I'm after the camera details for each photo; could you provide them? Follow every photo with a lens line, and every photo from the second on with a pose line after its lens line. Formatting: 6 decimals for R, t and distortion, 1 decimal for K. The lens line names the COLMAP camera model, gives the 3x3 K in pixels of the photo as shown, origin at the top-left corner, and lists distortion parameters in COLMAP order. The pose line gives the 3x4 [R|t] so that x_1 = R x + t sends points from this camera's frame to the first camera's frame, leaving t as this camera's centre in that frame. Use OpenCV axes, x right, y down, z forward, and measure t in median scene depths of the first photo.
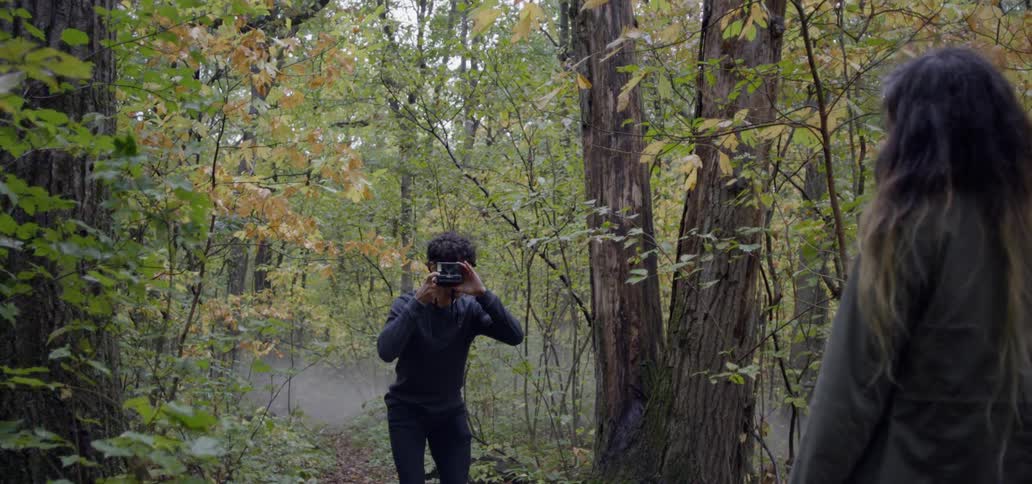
lens RADIAL K [[1146.7, 0, 516.0], [0, 1146.7, 242.0], [0, 0, 1]] dist [-0.070554, -0.024317]
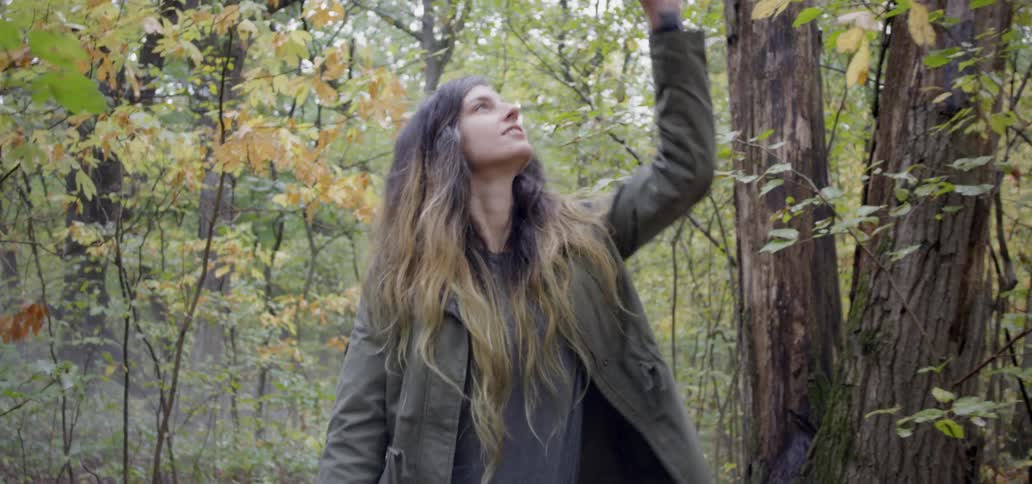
lens RADIAL K [[1146.7, 0, 516.0], [0, 1146.7, 242.0], [0, 0, 1]] dist [-0.070554, -0.024317]
pose [[0.983509, -0.007558, -0.180703, 0.065336], [0.008712, 0.999946, 0.005595, 0.021850], [0.180651, -0.007077, 0.983522, 0.322482]]
